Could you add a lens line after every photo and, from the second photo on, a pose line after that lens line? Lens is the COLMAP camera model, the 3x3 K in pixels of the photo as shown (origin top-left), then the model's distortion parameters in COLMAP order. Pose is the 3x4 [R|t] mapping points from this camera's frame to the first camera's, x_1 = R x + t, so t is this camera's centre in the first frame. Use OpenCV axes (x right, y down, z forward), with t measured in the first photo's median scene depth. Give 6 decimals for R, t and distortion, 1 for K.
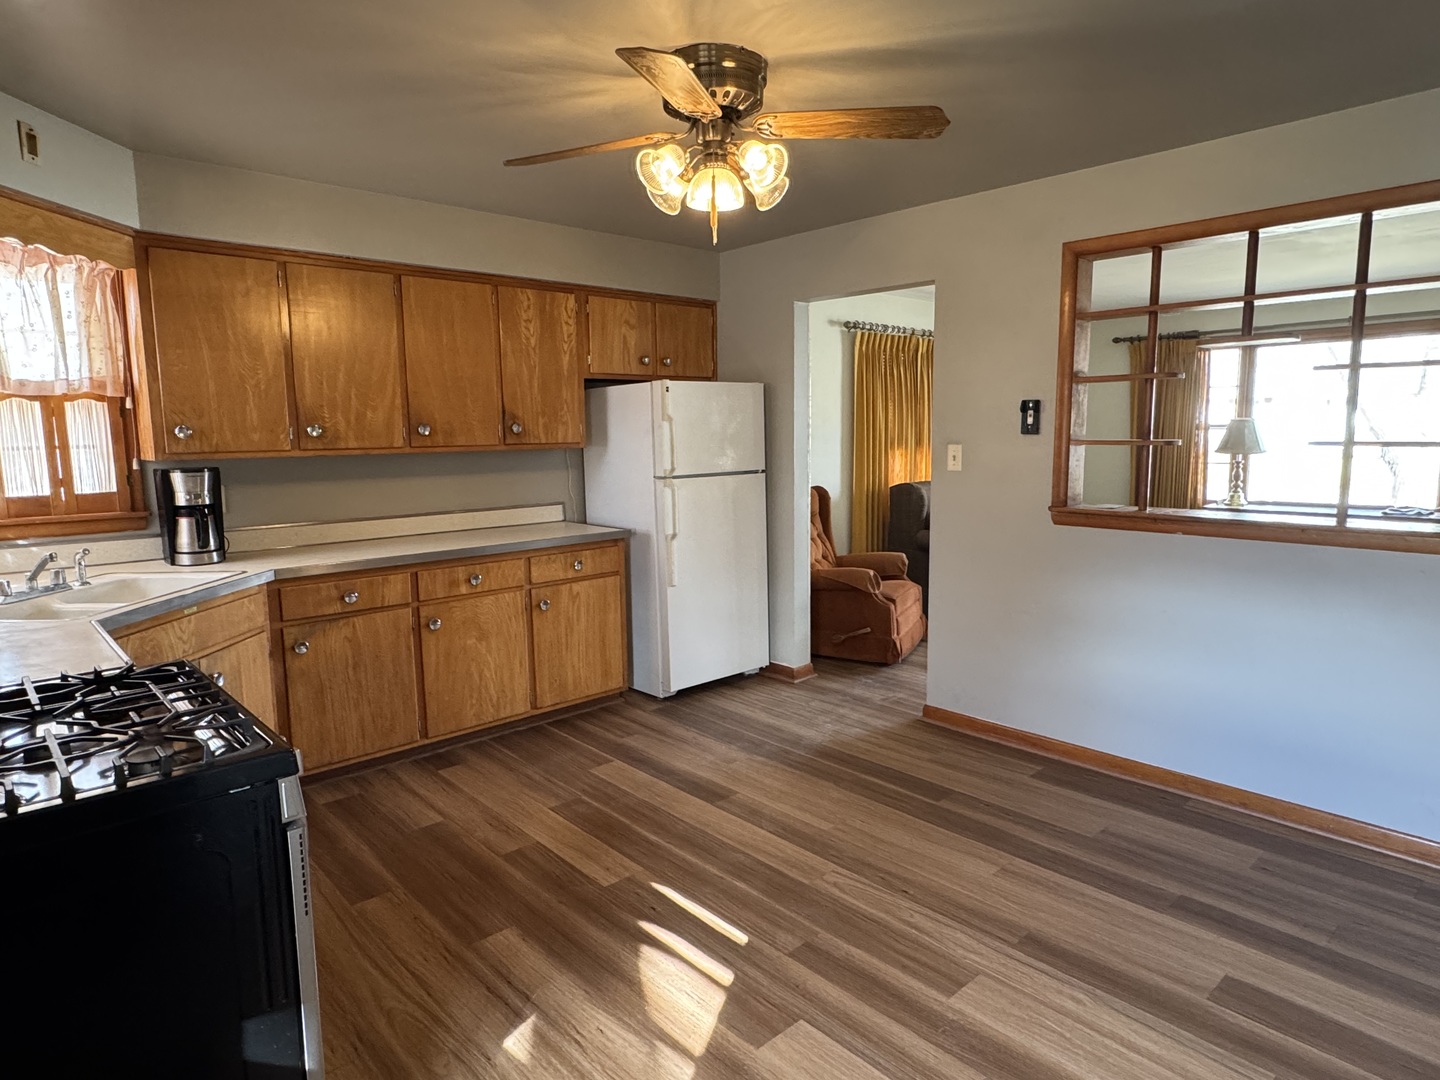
lens RADIAL K [[847.8, 0, 714.9], [0, 847.8, 556.9], [0, 0, 1]] dist [-0.004968, -0.003001]
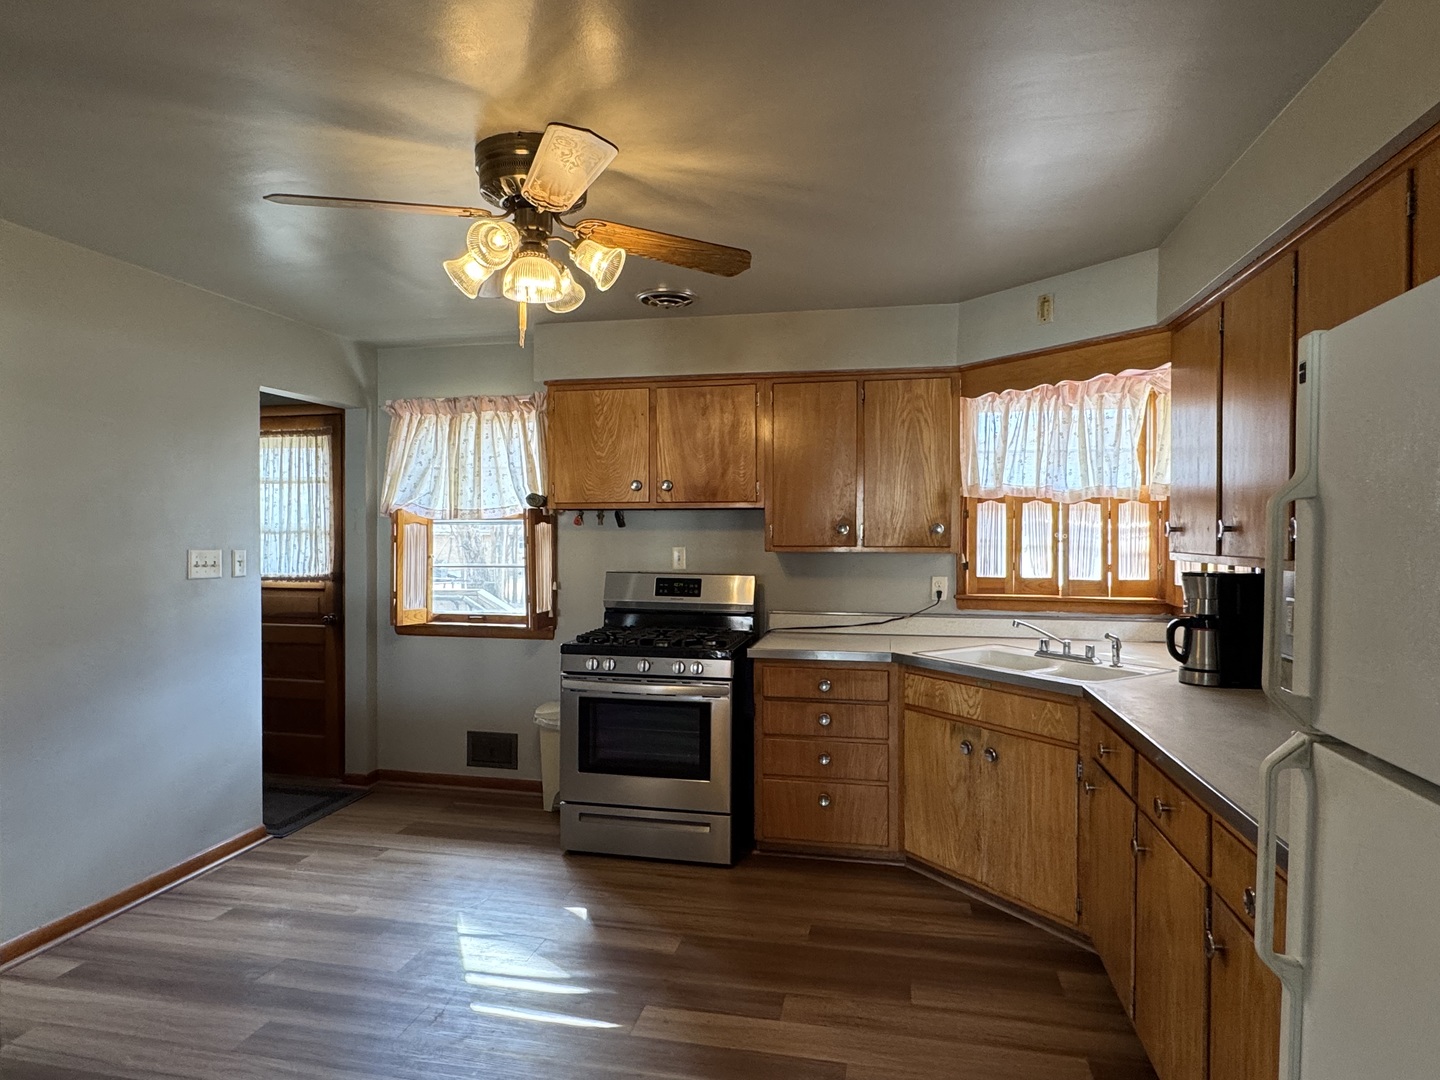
lens RADIAL K [[847.8, 0, 714.9], [0, 847.8, 556.9], [0, 0, 1]] dist [-0.004968, -0.003001]
pose [[-0.816312, 0.024807, -0.577079, 0.251463], [-0.080248, 0.984518, 0.155837, -0.191352], [0.572010, 0.173521, -0.801682, 1.257239]]
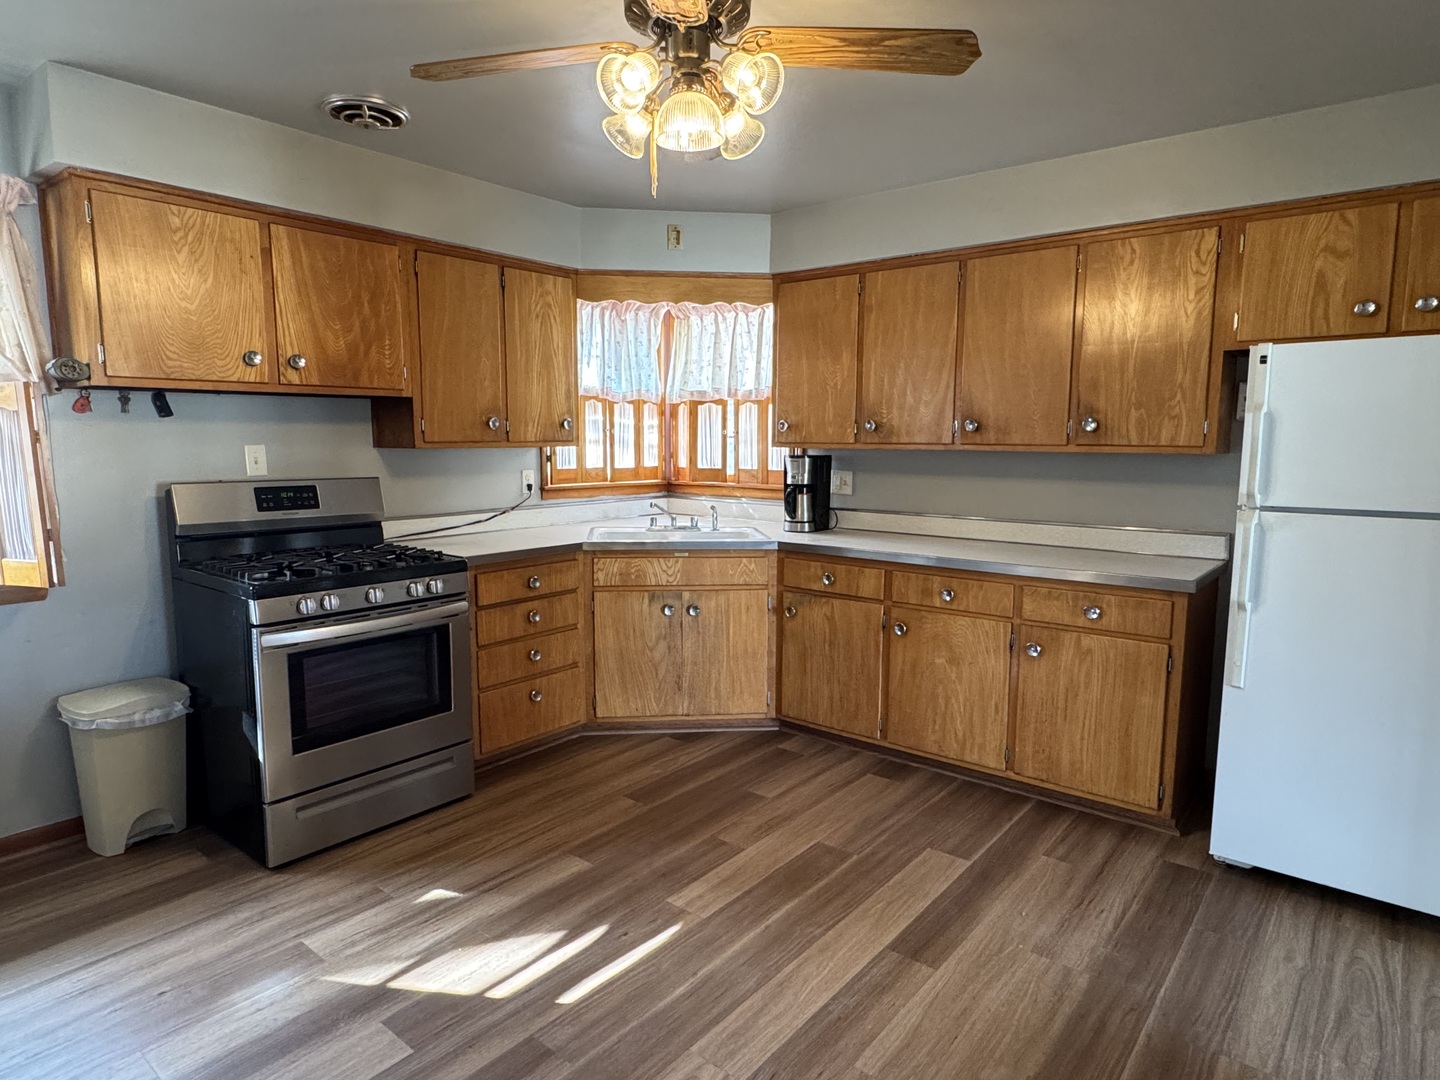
lens RADIAL K [[847.8, 0, 714.9], [0, 847.8, 556.9], [0, 0, 1]] dist [-0.004968, -0.003001]
pose [[0.141895, 0.153756, -0.977867, 0.554403], [-0.153619, 0.979315, 0.131692, -0.092195], [0.977889, 0.131533, 0.162580, 0.619267]]
